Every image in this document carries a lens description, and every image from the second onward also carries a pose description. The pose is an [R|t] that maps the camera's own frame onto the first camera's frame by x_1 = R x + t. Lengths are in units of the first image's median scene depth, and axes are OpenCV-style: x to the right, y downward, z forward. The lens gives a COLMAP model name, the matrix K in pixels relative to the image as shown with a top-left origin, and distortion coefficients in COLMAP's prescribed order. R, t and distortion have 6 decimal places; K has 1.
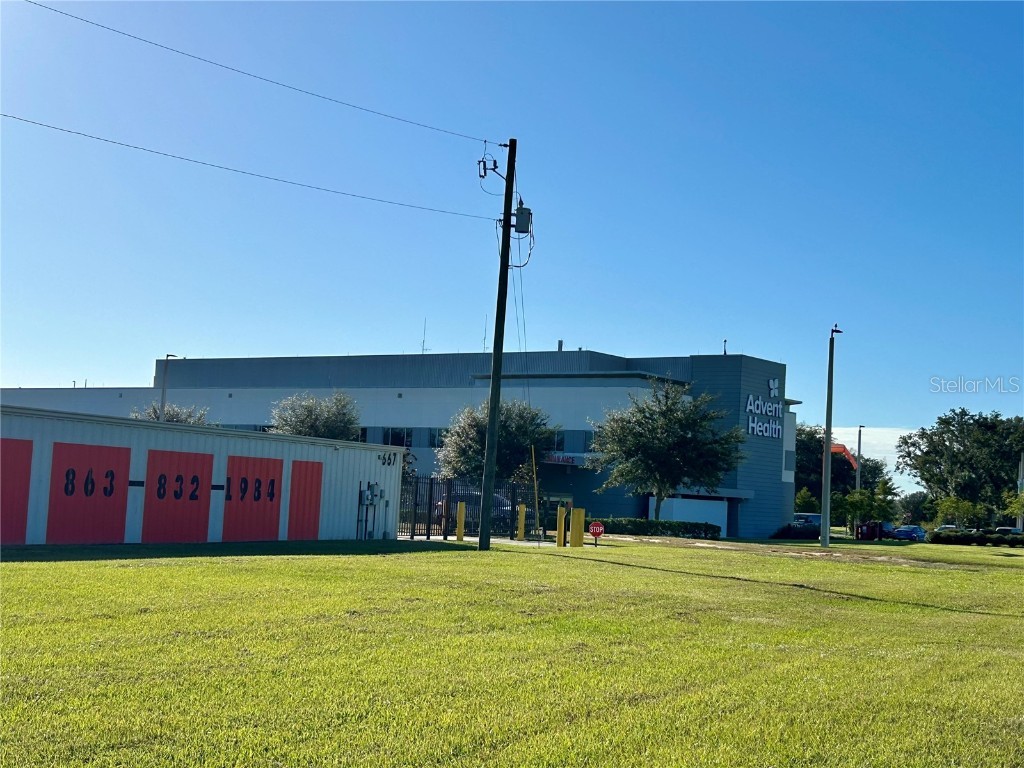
lens RADIAL K [[1468.3, 0, 513.9], [0, 1468.3, 384.2], [0, 0, 1]] dist [0.076171, 0.000000]
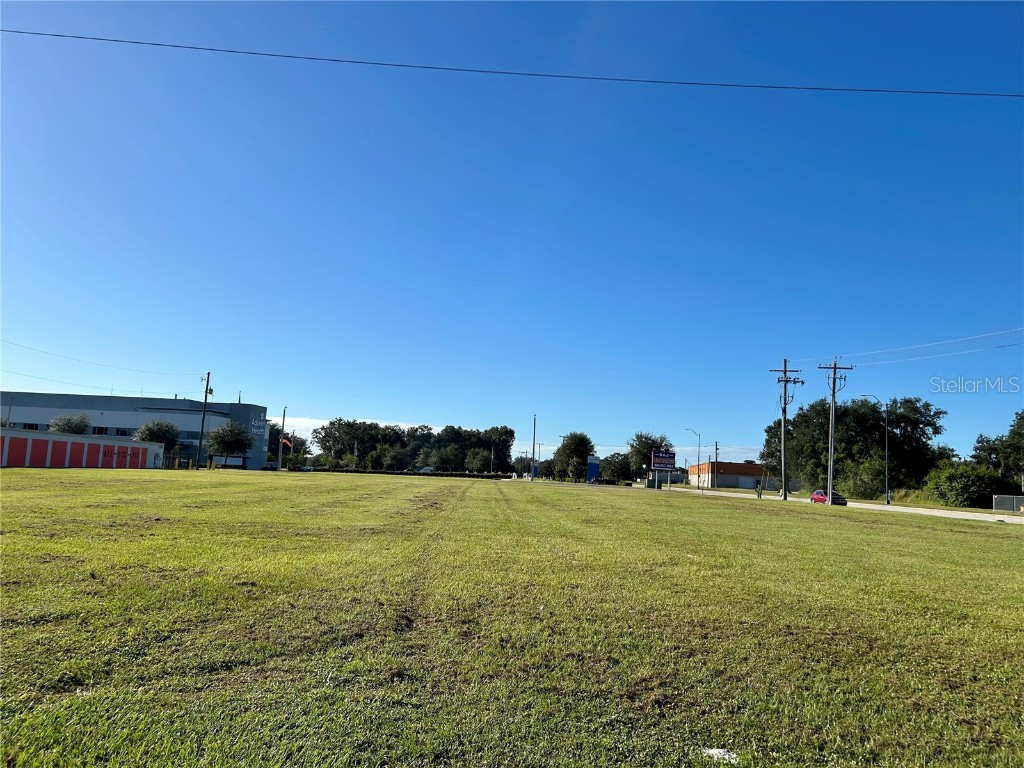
lens RADIAL K [[773.8, 0, 513.1], [0, 773.8, 402.5], [0, 0, 1]] dist [0.066253, -0.067604]
pose [[0.876885, 0.041686, 0.478889, -0.108890], [-0.046187, 0.998930, -0.002381, -0.041296], [-0.478476, -0.020030, 0.877872, -0.493915]]
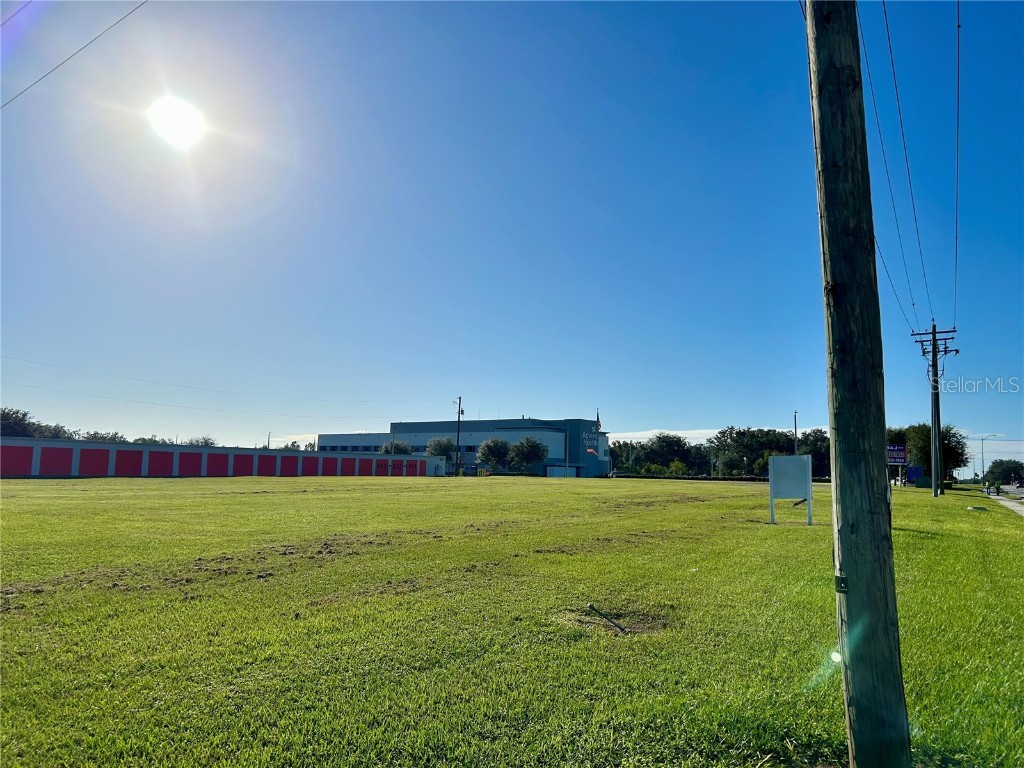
lens RADIAL K [[773.8, 0, 510.3], [0, 773.8, 387.0], [0, 0, 1]] dist [0.066253, -0.067604]
pose [[0.996152, -0.032743, -0.081294, 0.140773], [0.030190, 0.999017, -0.032445, -0.038345], [0.082276, 0.029866, 0.996162, -0.596103]]
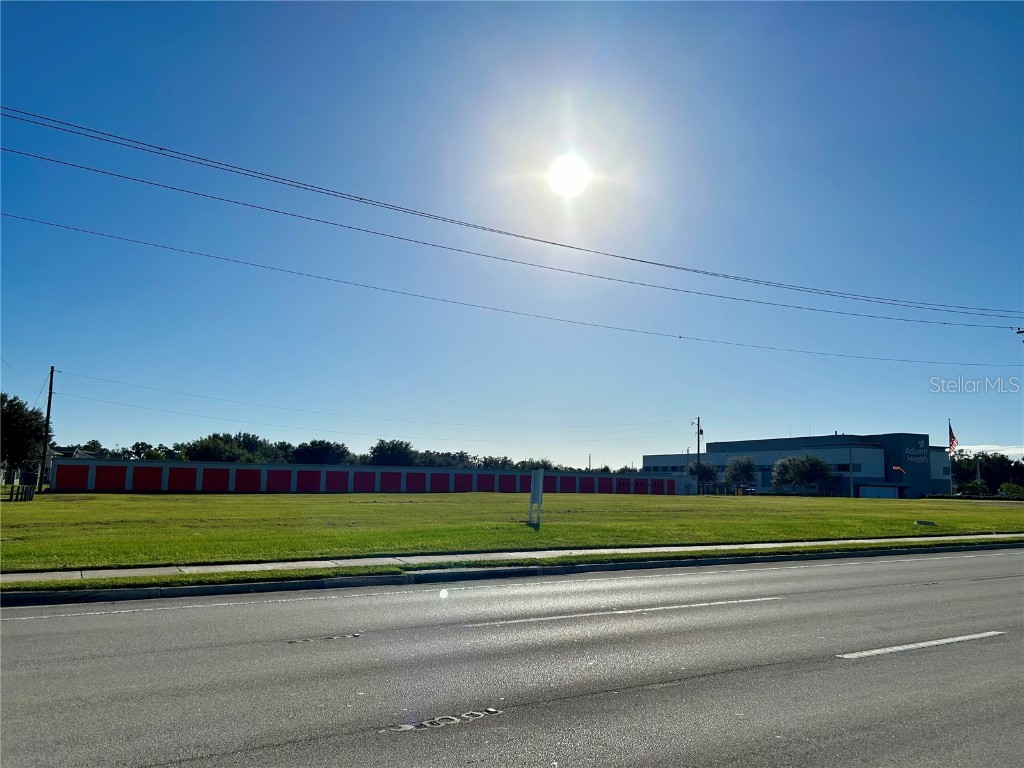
lens RADIAL K [[773.8, 0, 508.0], [0, 773.8, 388.7], [0, 0, 1]] dist [0.066253, -0.067604]
pose [[0.832634, -0.096229, -0.545400, 0.343943], [0.062584, 0.994830, -0.079982, -0.031384], [0.550277, 0.032462, 0.834351, -0.609450]]
